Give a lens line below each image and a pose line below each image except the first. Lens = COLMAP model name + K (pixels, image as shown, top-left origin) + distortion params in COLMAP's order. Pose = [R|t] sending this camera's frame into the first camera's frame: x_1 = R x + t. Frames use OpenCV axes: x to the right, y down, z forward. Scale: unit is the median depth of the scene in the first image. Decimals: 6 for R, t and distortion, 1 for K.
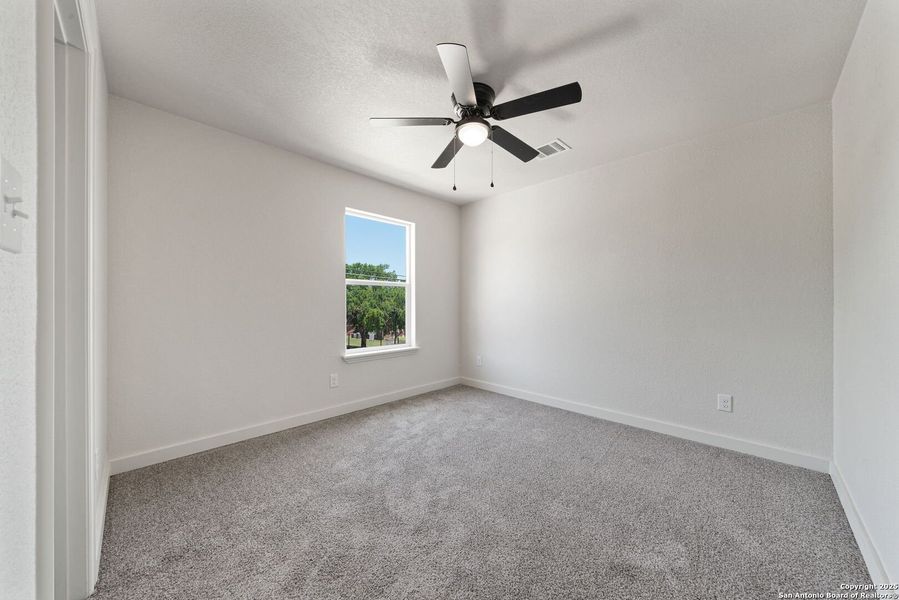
lens RADIAL K [[325.0, 0, 451.6], [0, 325.0, 304.8], [0, 0, 1]] dist [-0.000207, -0.000023]
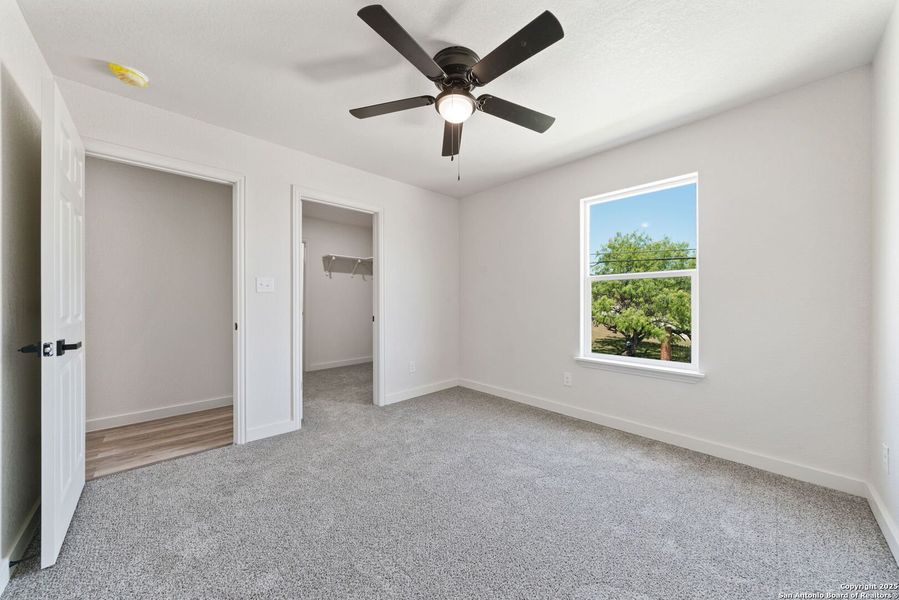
lens RADIAL K [[303.3, 0, 449.5], [0, 303.3, 300.0], [0, 0, 1]] dist [-0.000256, -0.000001]
pose [[-0.023800, -0.000903, -0.999716, 0.543512], [0.000020, 1.000000, -0.000903, -0.008130], [0.999717, -0.000042, -0.023800, 0.622410]]
